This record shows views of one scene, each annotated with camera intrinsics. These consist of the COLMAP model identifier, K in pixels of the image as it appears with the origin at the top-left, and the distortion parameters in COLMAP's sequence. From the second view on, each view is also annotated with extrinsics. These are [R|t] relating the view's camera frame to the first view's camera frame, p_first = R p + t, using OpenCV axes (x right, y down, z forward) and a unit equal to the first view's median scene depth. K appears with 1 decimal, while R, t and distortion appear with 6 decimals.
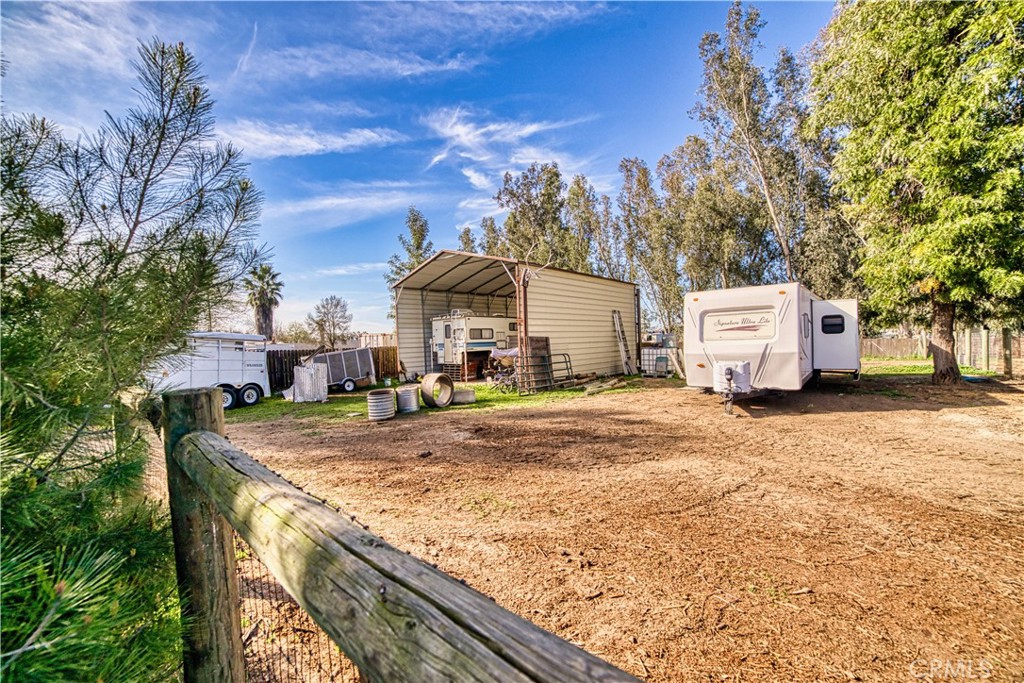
lens RADIAL K [[414.2, 0, 509.4], [0, 414.2, 347.1], [0, 0, 1]] dist [-0.107258, 0.036085]
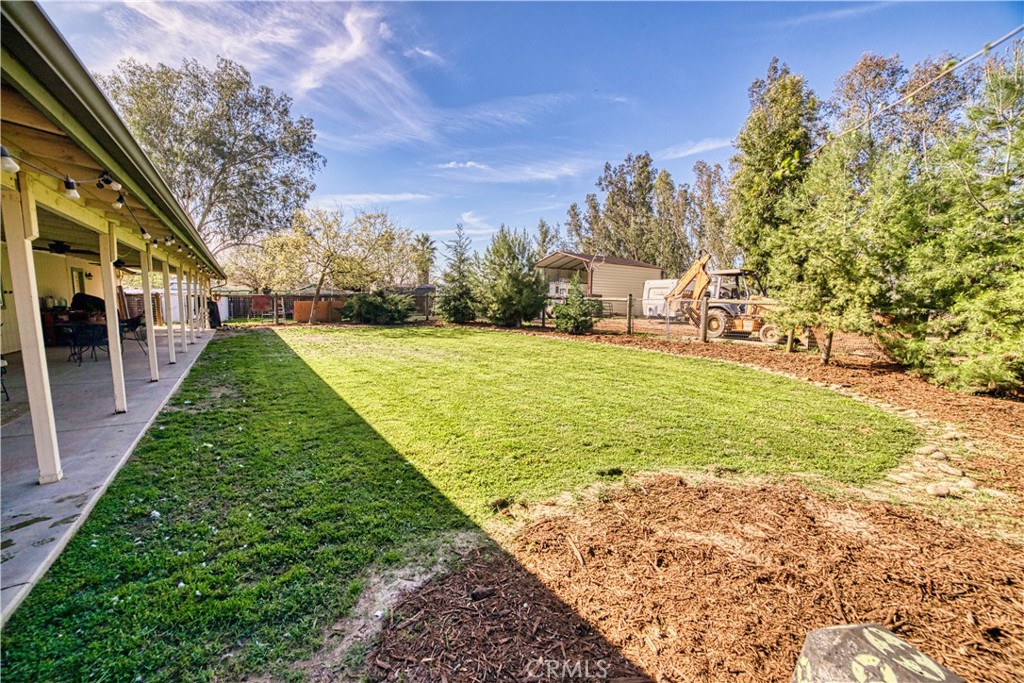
lens RADIAL K [[414.2, 0, 509.4], [0, 414.2, 347.1], [0, 0, 1]] dist [-0.107258, 0.036085]
pose [[0.966694, 0.066378, -0.247176, 0.047713], [-0.038211, 0.992390, 0.117058, 0.004423], [0.253065, -0.103714, 0.961874, -0.346237]]
